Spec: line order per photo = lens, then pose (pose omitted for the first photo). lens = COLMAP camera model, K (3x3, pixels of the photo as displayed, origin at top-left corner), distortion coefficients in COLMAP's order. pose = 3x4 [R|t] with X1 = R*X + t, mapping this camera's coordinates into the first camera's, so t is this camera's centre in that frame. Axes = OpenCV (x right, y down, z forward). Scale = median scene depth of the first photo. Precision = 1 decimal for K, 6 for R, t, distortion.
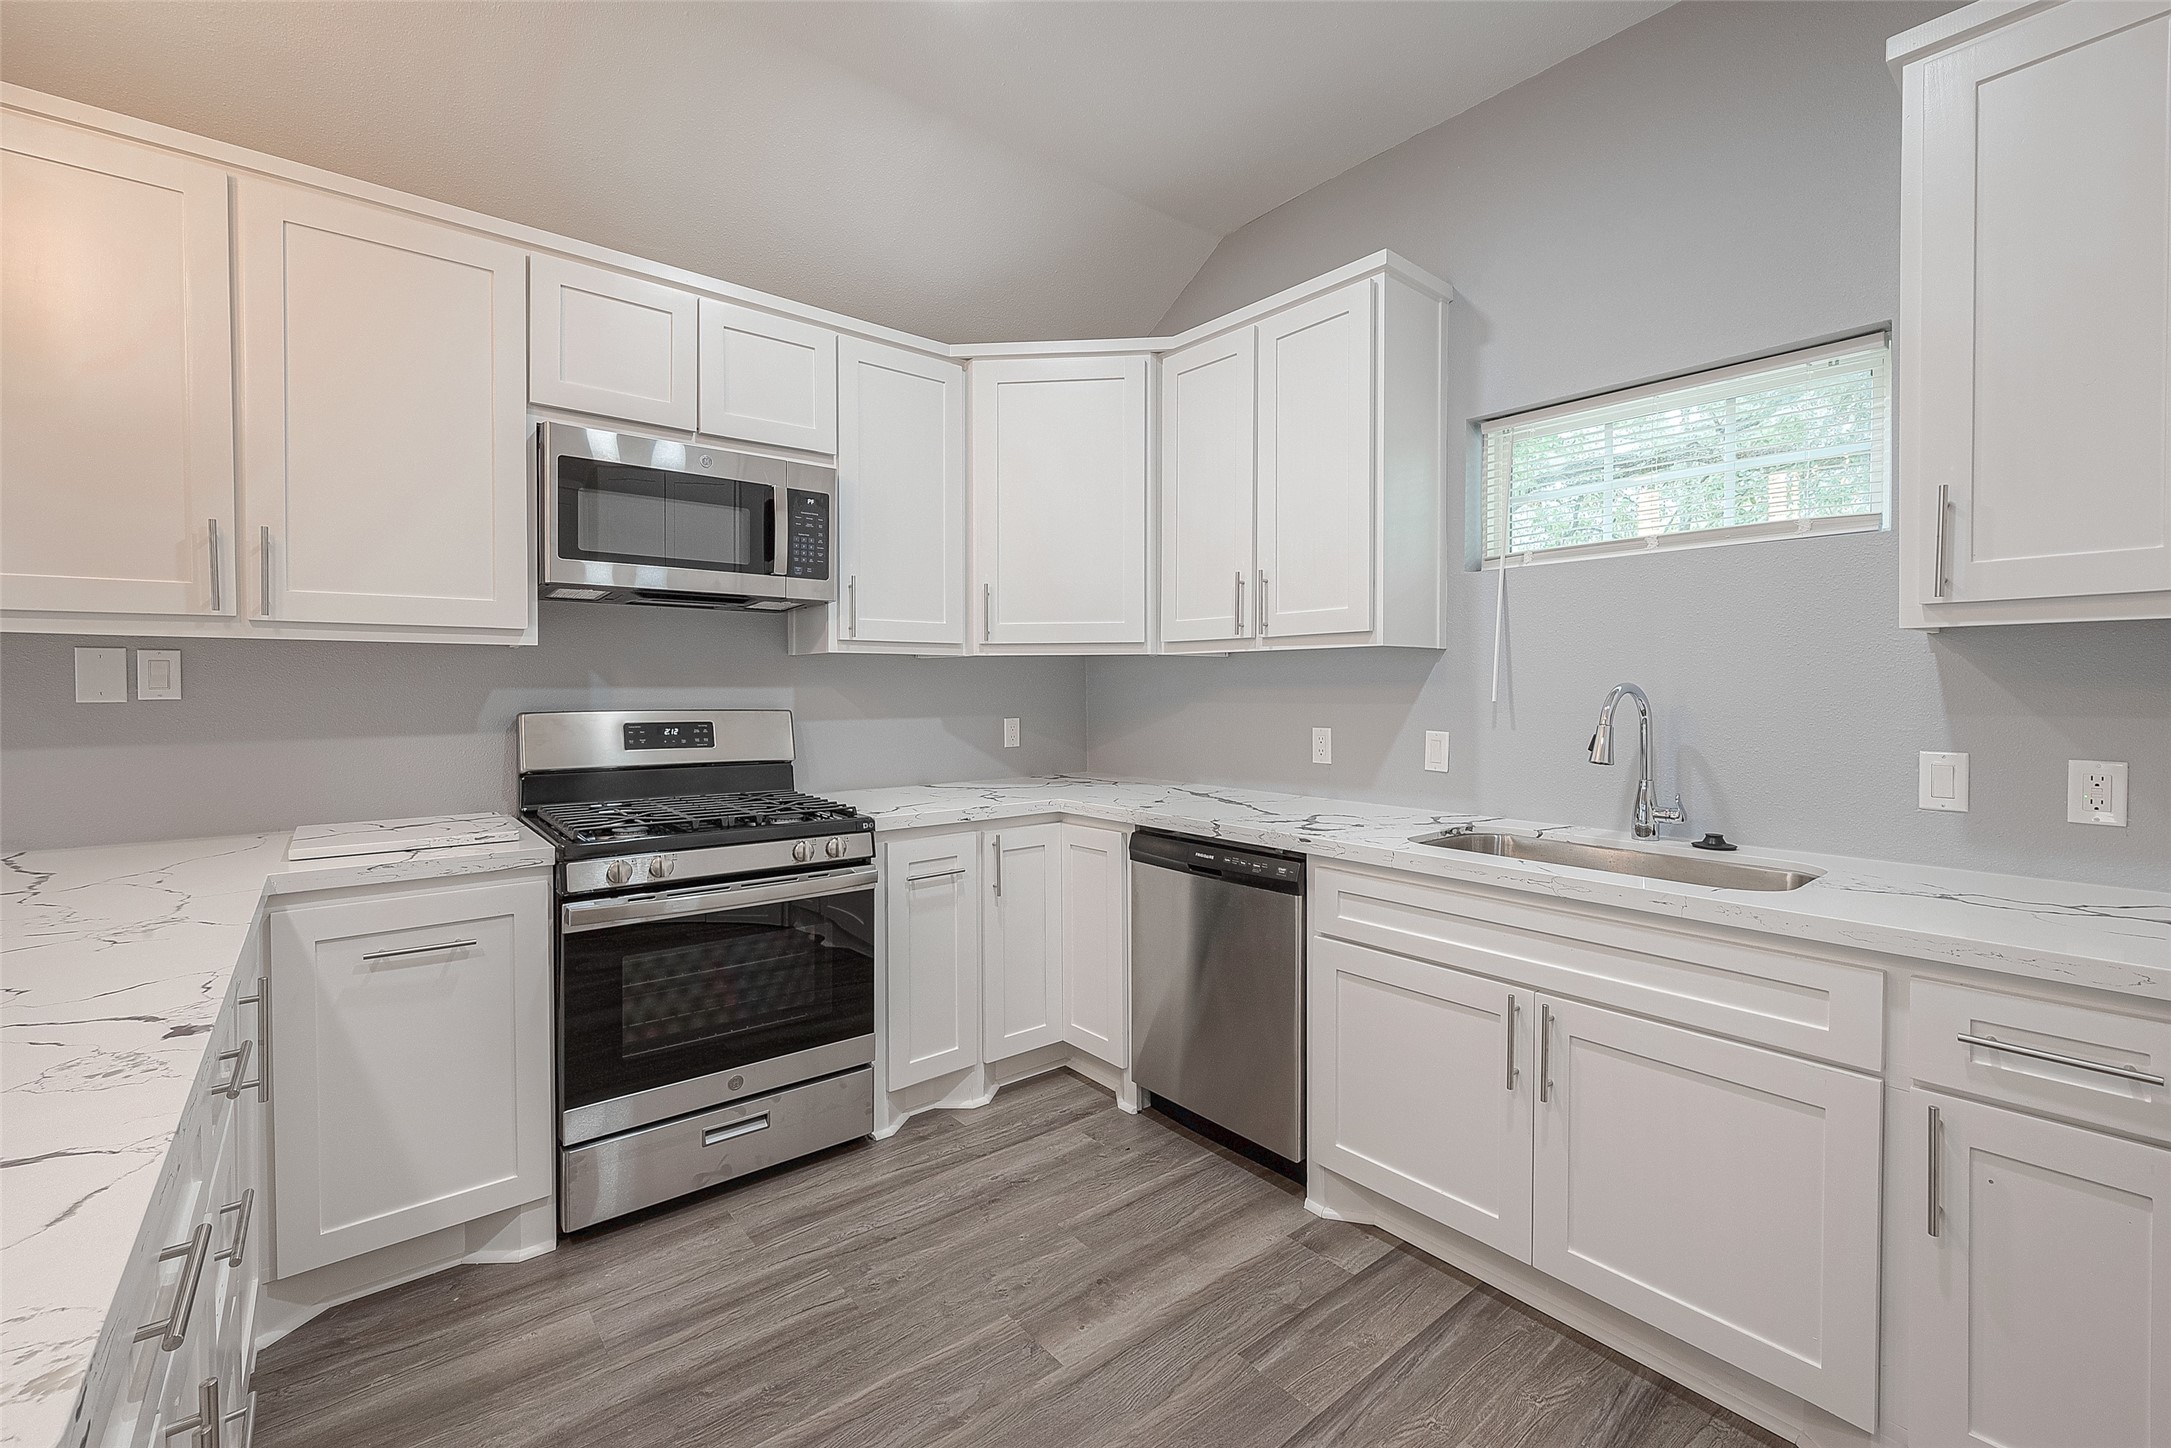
lens RADIAL K [[905.8, 0, 1050.2], [0, 905.8, 699.9], [0, 0, 1]] dist [0.000888, 0.000454]
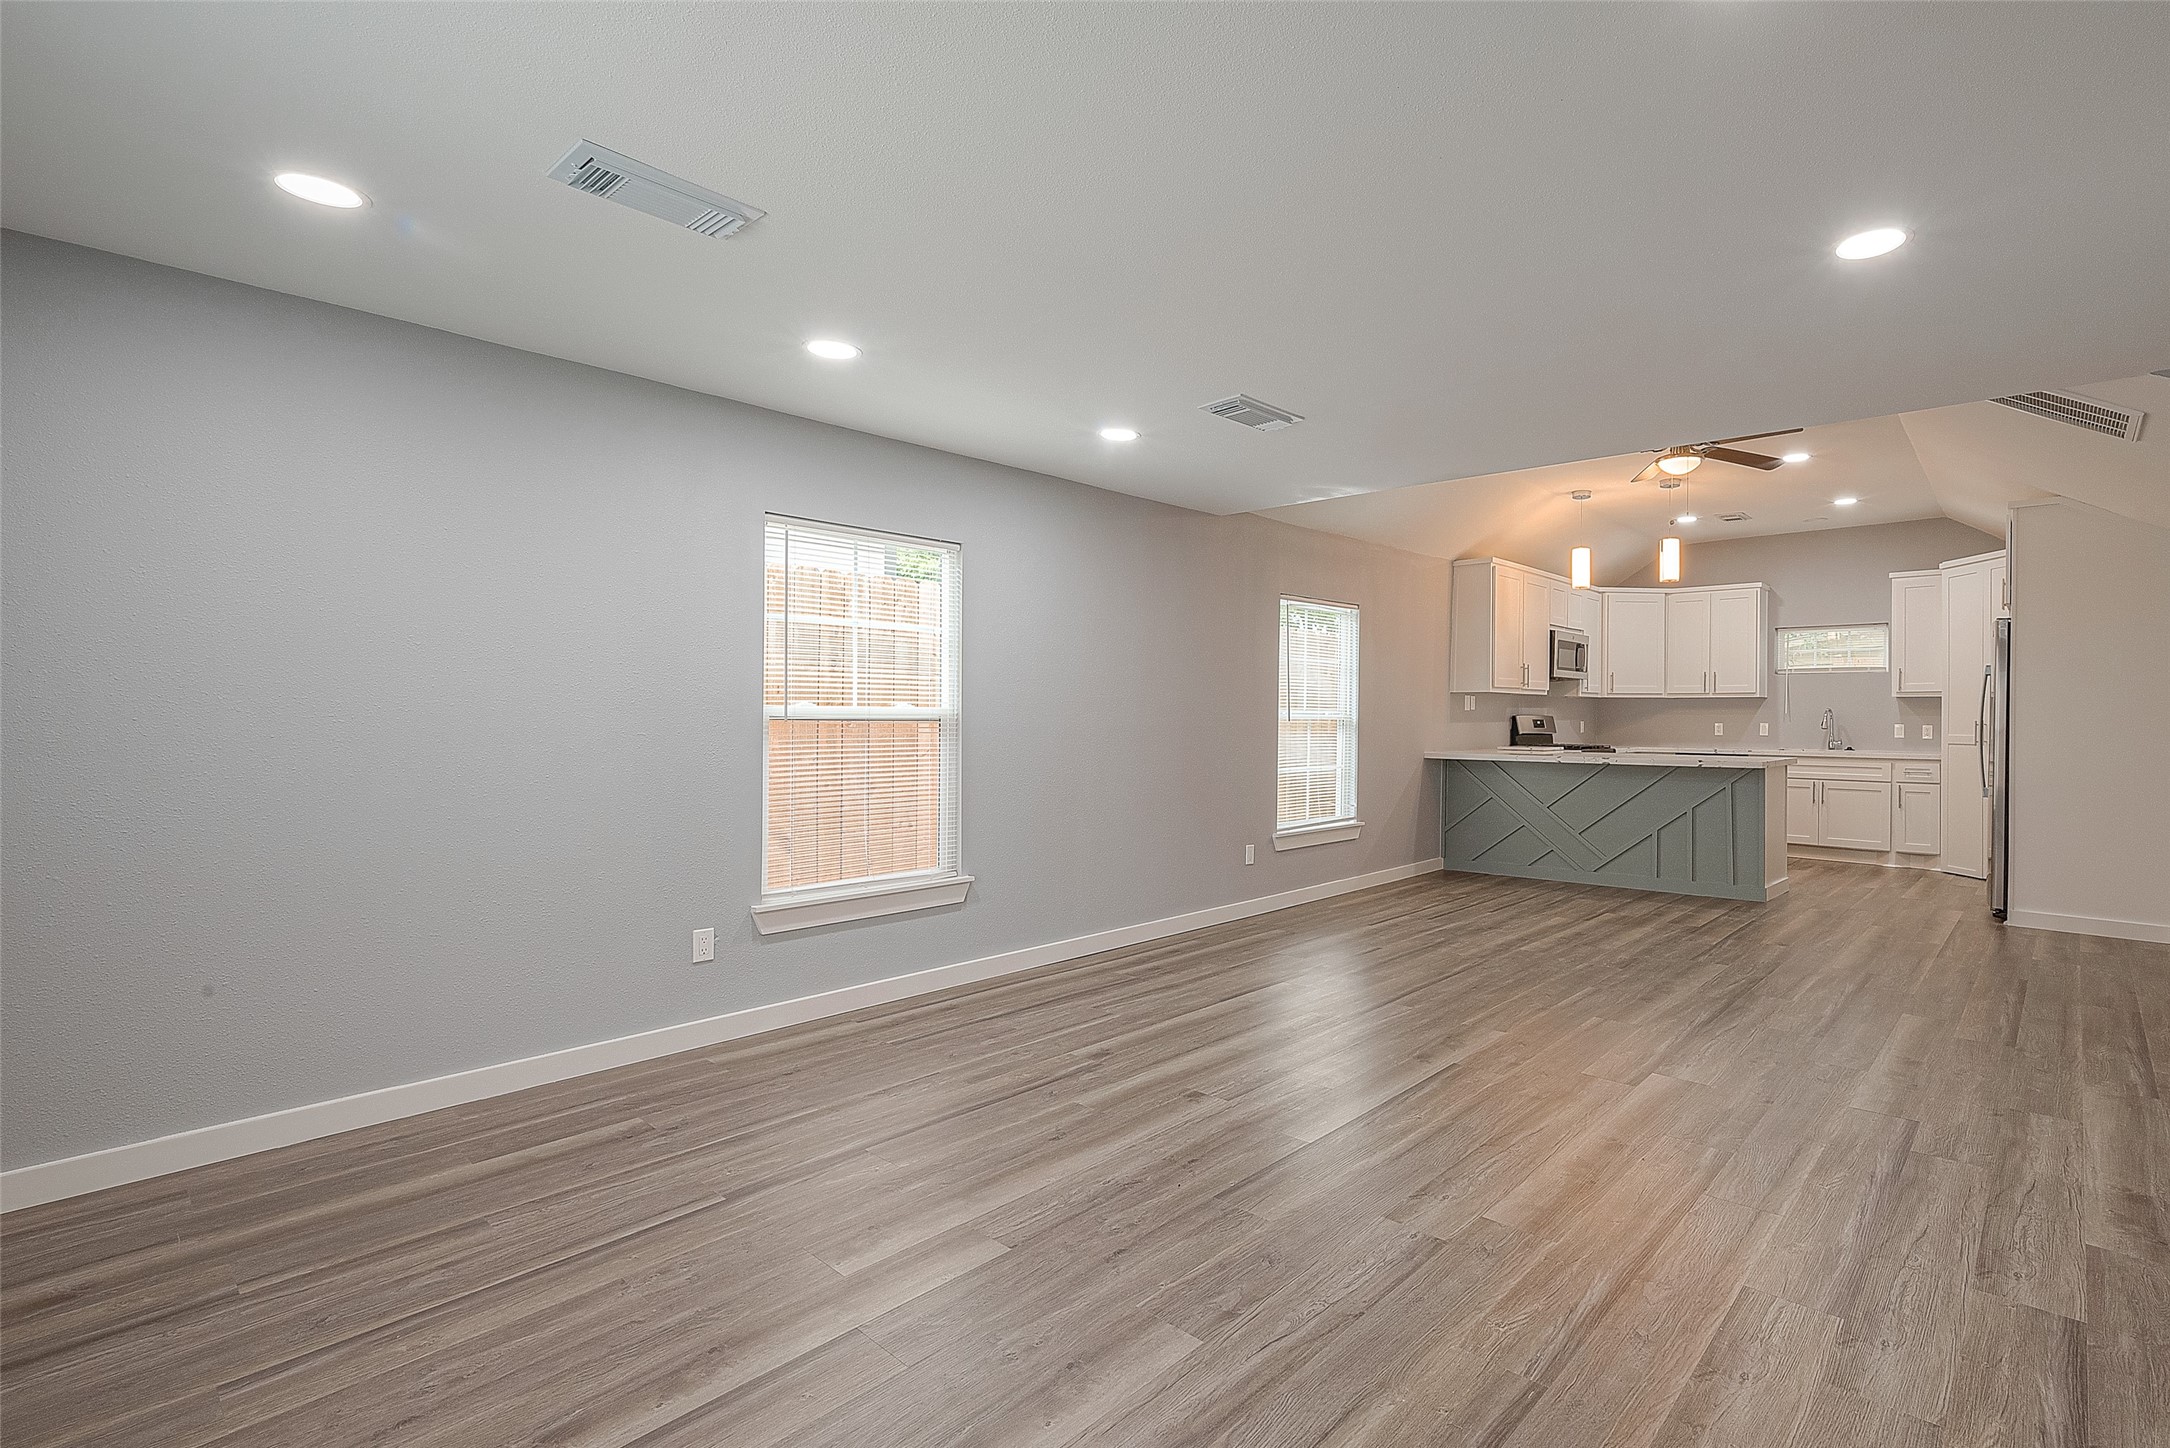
lens RADIAL K [[991.7, 0, 1237.7], [0, 991.7, 721.1], [0, 0, 1]] dist [0.001349, 0.000224]
pose [[0.977469, 0.004575, 0.211027, -2.527175], [-0.003138, 0.999970, -0.007147, 0.069169], [-0.211054, 0.006324, 0.977454, -2.416806]]
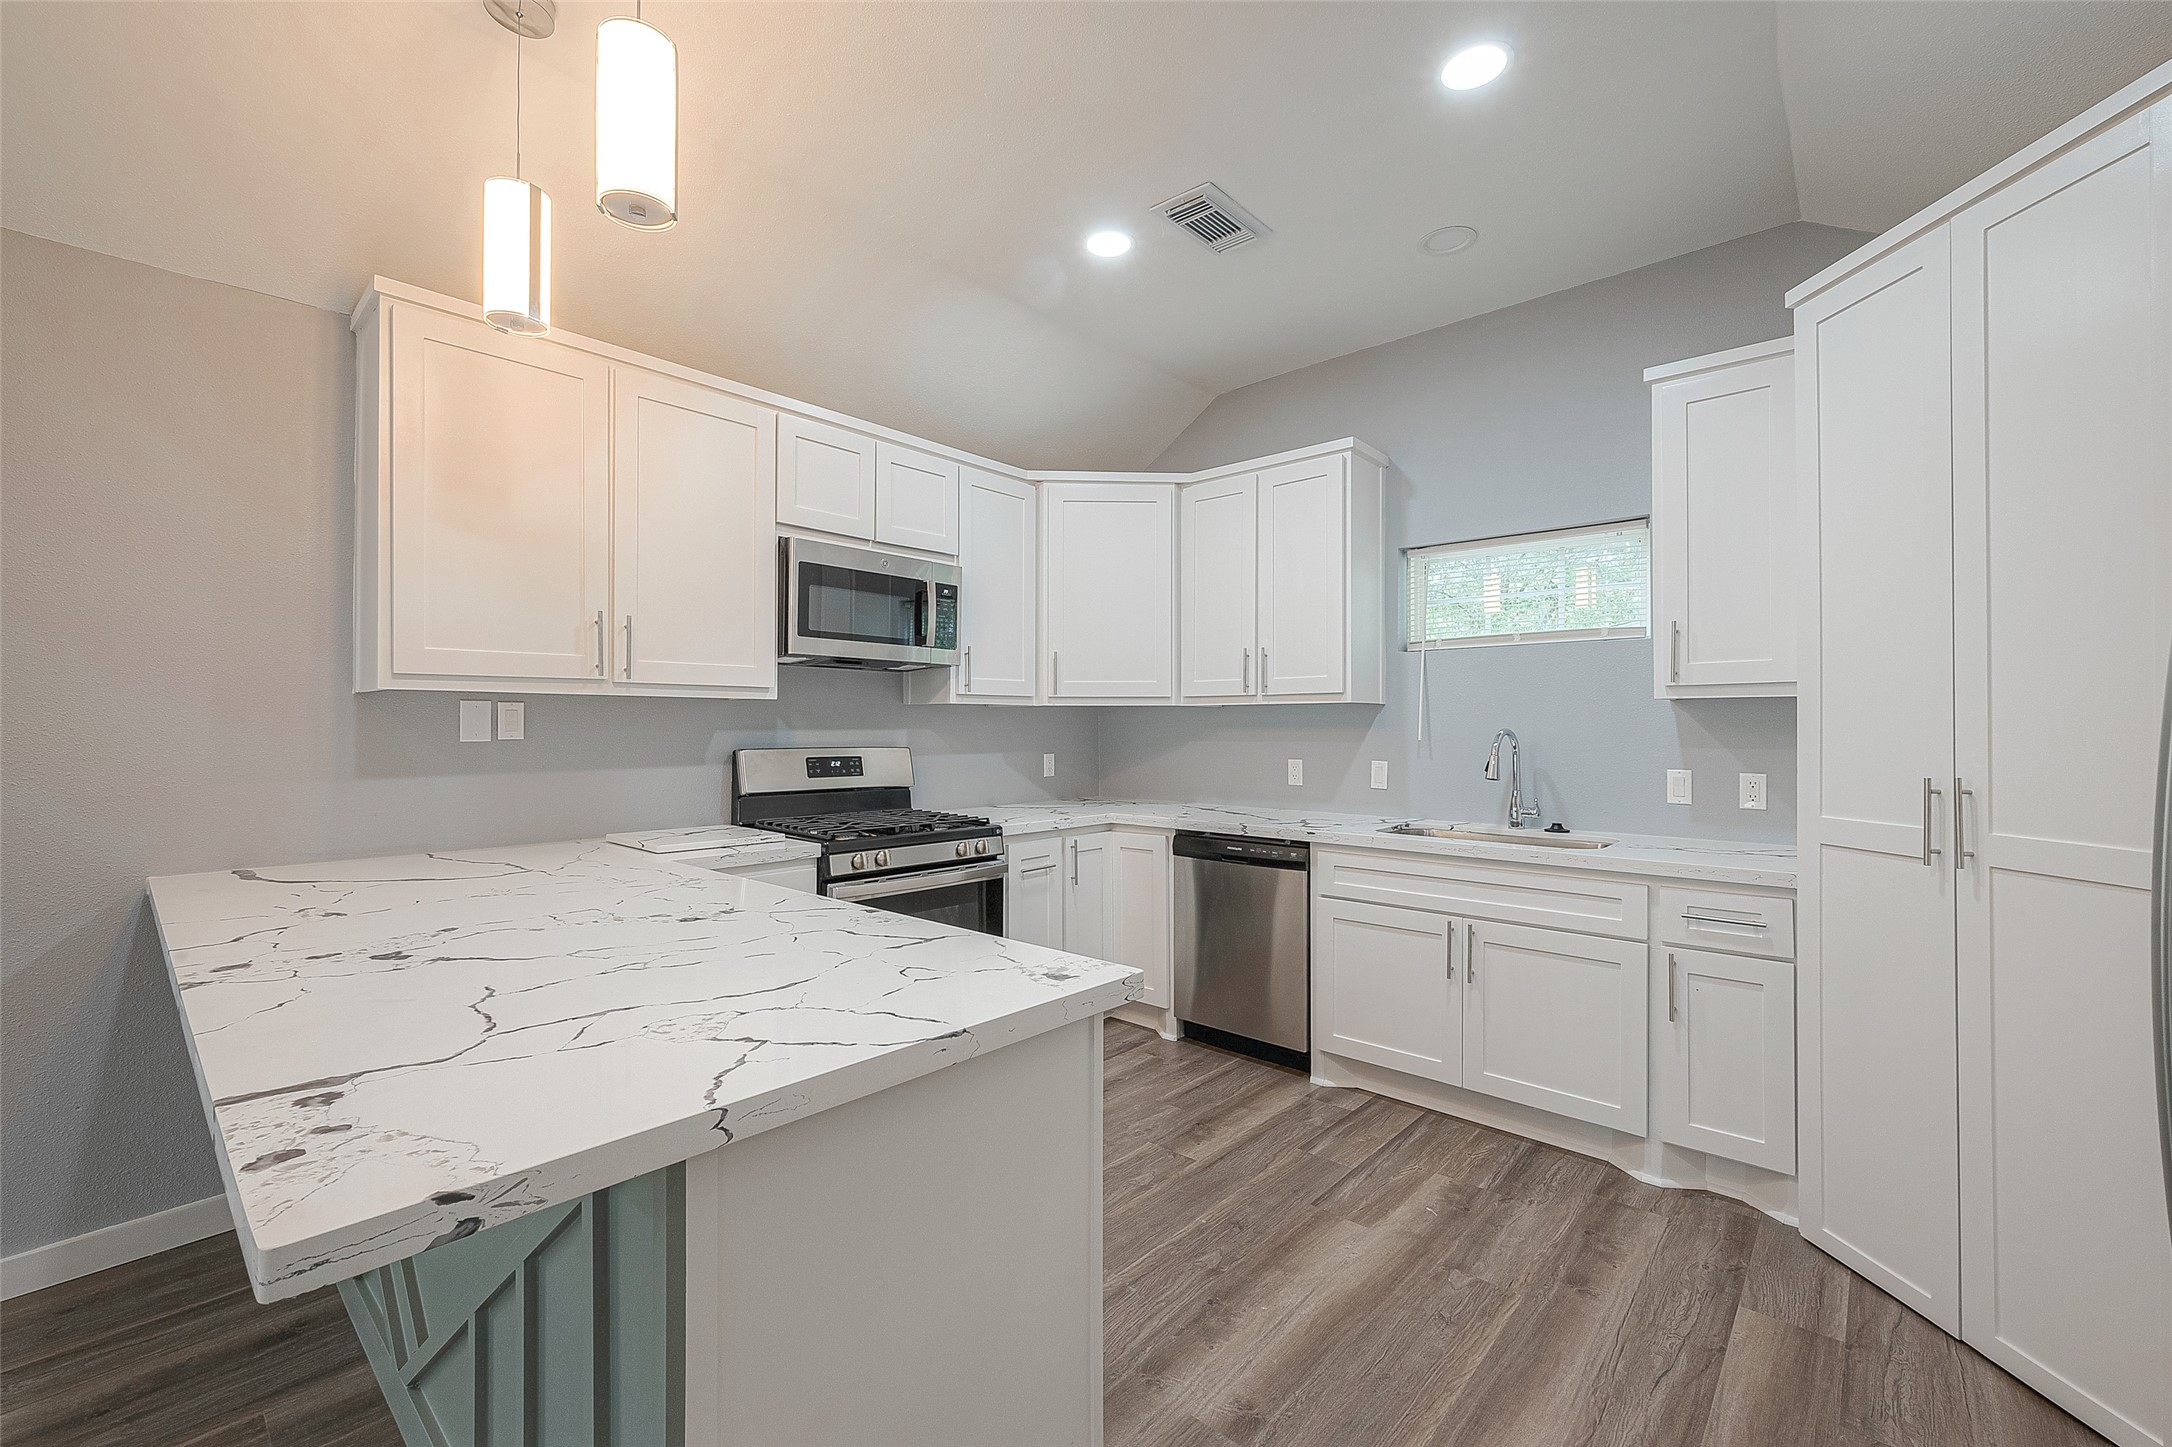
lens RADIAL K [[897.7, 0, 1078.1], [0, 897.7, 722.3], [0, 0, 1]] dist [0.001167, 0.000129]
pose [[0.985706, 0.002846, 0.168449, -0.340555], [0.000326, 0.999823, -0.018800, -0.000371], [-0.168473, 0.018586, 0.985531, -0.391299]]
